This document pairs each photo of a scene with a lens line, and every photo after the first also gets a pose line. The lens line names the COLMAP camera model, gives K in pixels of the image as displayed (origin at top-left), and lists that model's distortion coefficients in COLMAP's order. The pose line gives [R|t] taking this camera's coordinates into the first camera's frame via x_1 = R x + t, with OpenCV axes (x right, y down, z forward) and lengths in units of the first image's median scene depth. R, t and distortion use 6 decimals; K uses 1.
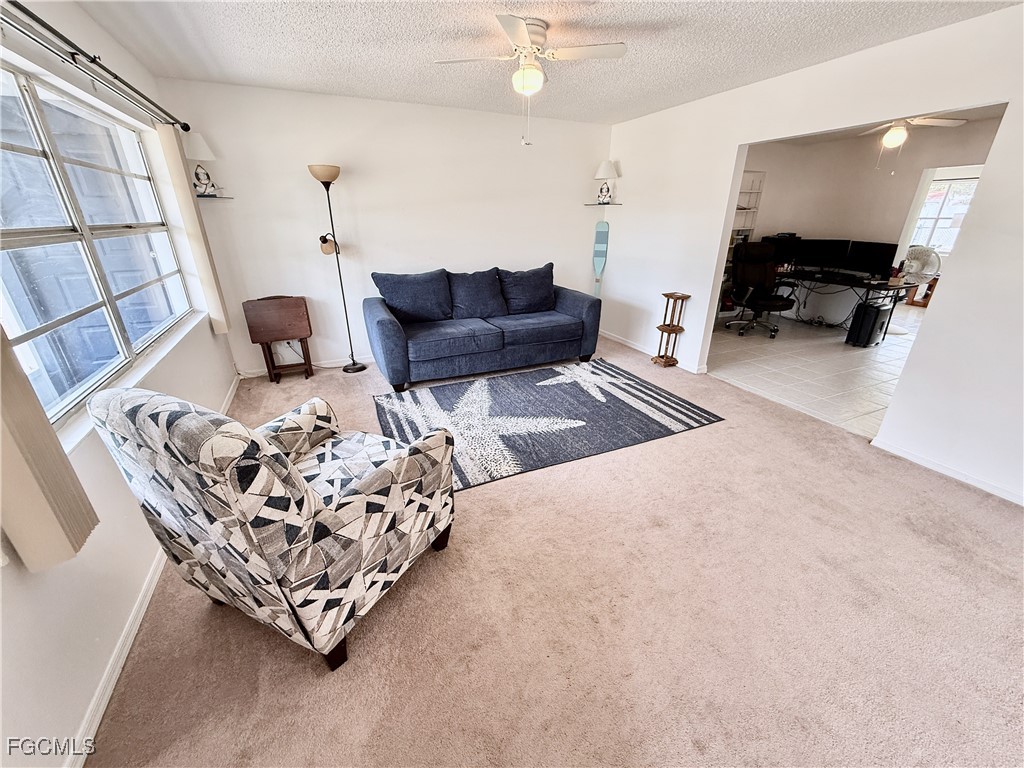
lens RADIAL K [[407.9, 0, 511.0], [0, 407.9, 385.4], [0, 0, 1]] dist [0.001585, 0.000111]
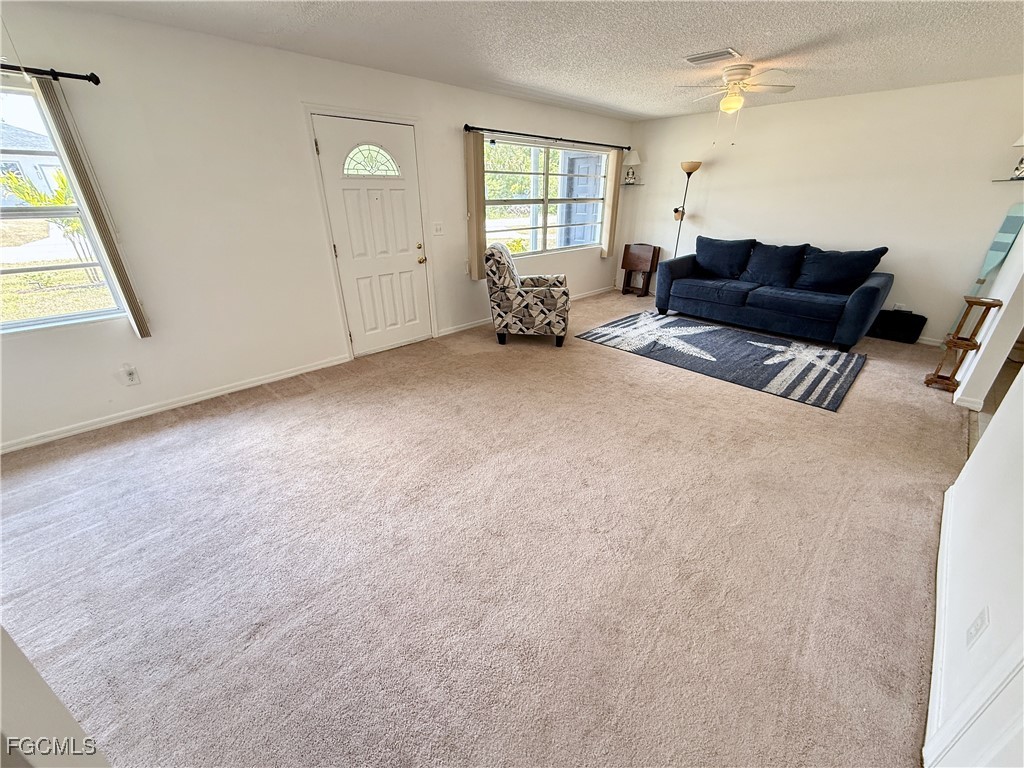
lens RADIAL K [[407.9, 0, 510.1], [0, 407.9, 385.5], [0, 0, 1]] dist [0.001585, 0.000111]
pose [[0.337531, 0.401130, -0.851567, 0.959295], [-0.361987, 0.890404, 0.275945, 0.036746], [0.868929, 0.215117, 0.445743, -0.101924]]
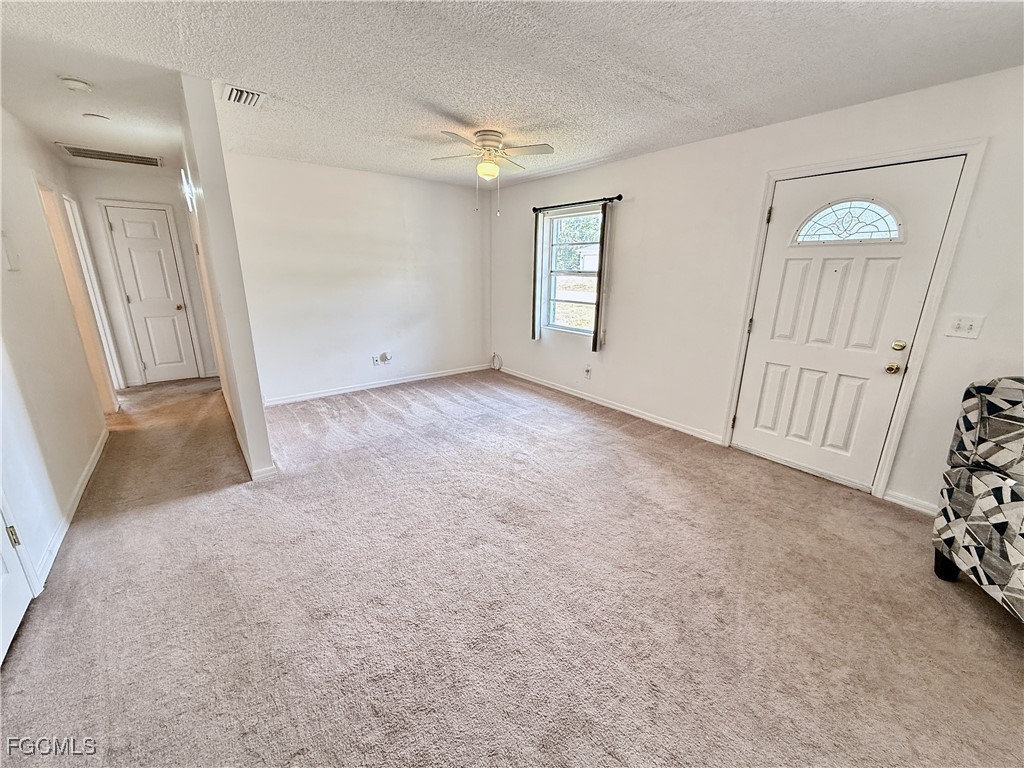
lens RADIAL K [[407.9, 0, 510.0], [0, 407.9, 386.0], [0, 0, 1]] dist [0.001585, 0.000111]
pose [[-0.973909, 0.052559, -0.220767, 0.526418], [-0.097855, 0.780464, 0.617495, -0.222635], [0.204755, 0.622987, -0.754958, 0.554113]]
